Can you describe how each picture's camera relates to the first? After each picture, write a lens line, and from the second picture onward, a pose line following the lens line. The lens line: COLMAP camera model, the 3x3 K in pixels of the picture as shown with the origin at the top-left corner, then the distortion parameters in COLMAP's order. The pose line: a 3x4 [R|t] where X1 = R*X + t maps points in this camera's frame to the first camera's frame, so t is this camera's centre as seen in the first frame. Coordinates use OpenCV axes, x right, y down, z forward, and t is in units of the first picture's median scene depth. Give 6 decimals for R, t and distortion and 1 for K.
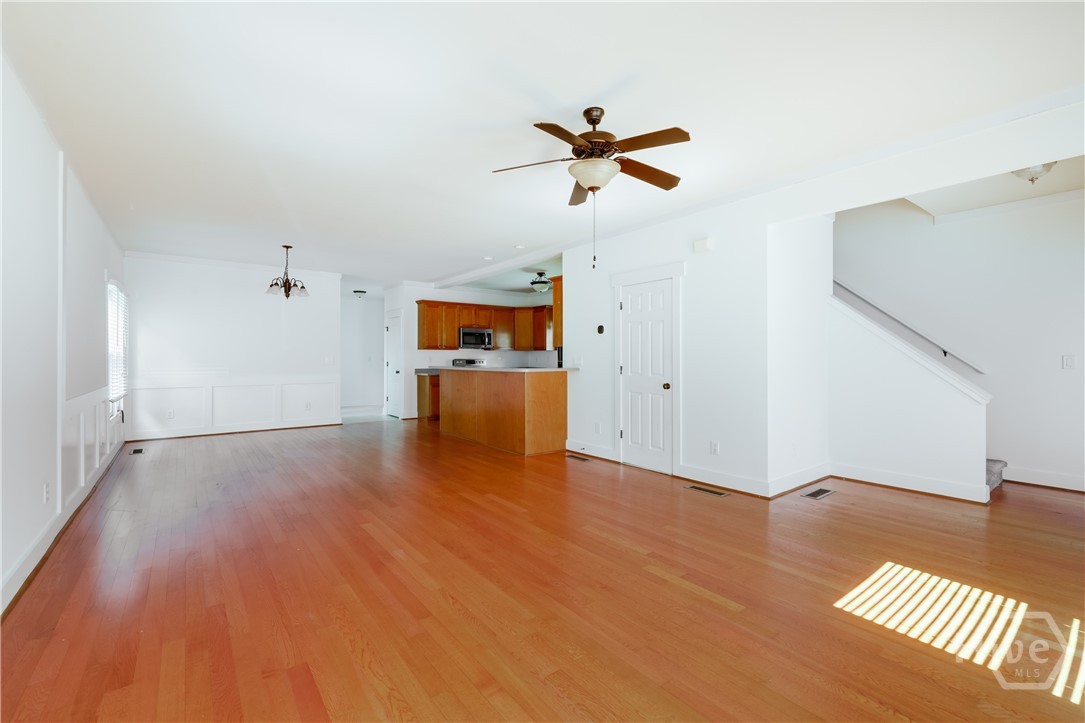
lens RADIAL K [[462.8, 0, 540.1], [0, 462.8, 357.7], [0, 0, 1]] dist [0.001600, 0.000404]
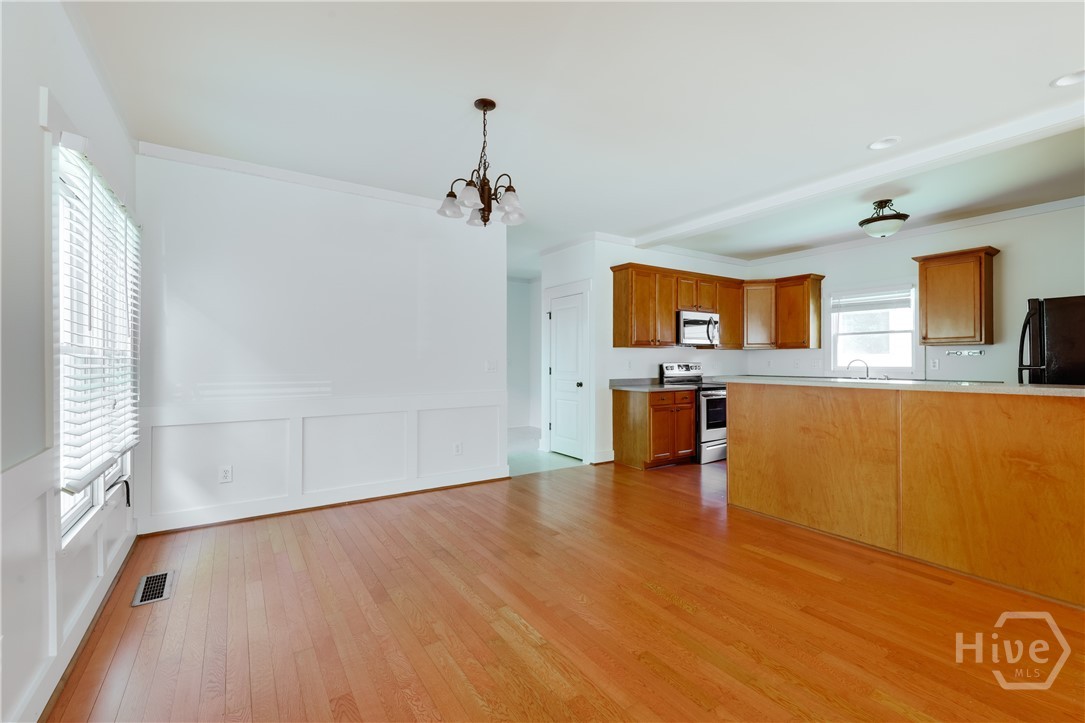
lens RADIAL K [[462.8, 0, 540.1], [0, 462.8, 357.7], [0, 0, 1]] dist [0.001600, 0.000404]
pose [[0.997001, -0.001320, -0.077382, -0.319855], [0.000983, 0.999990, -0.004392, -0.001680], [0.077387, 0.004303, 0.996992, 0.399825]]
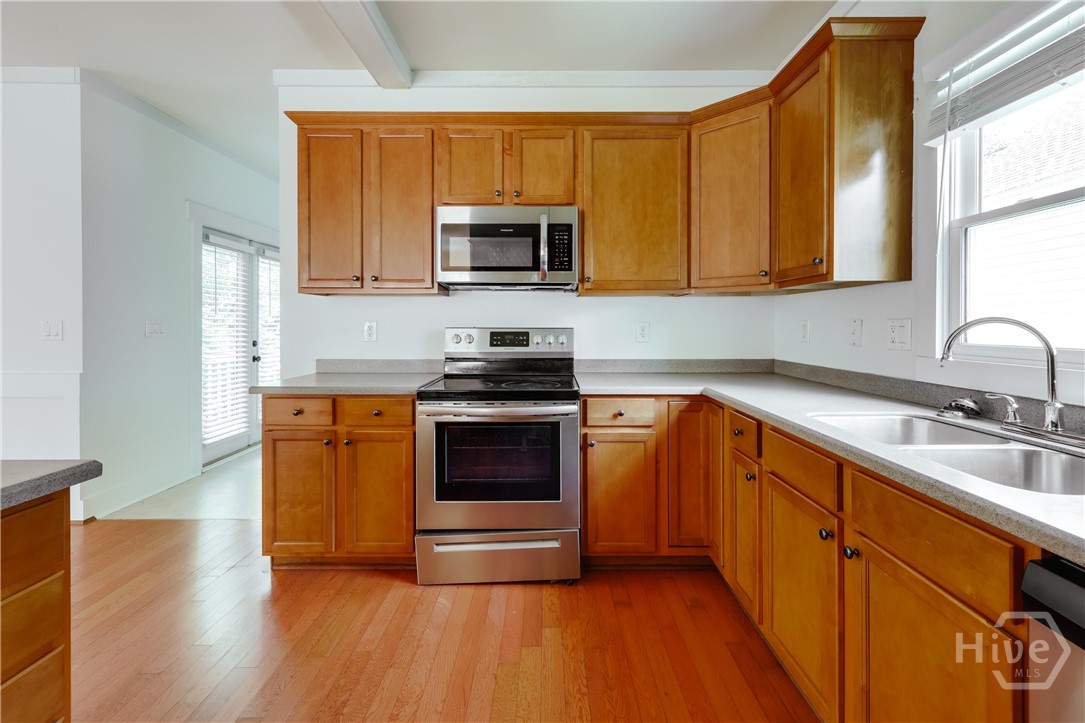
lens RADIAL K [[461.4, 0, 547.3], [0, 461.4, 322.5], [0, 0, 1]] dist [0.000780, 0.000167]
pose [[0.800610, 0.001435, -0.599184, 0.034551], [-0.001765, 0.999998, 0.000036, -0.000255], [0.599183, 0.001029, 0.800612, 0.865938]]
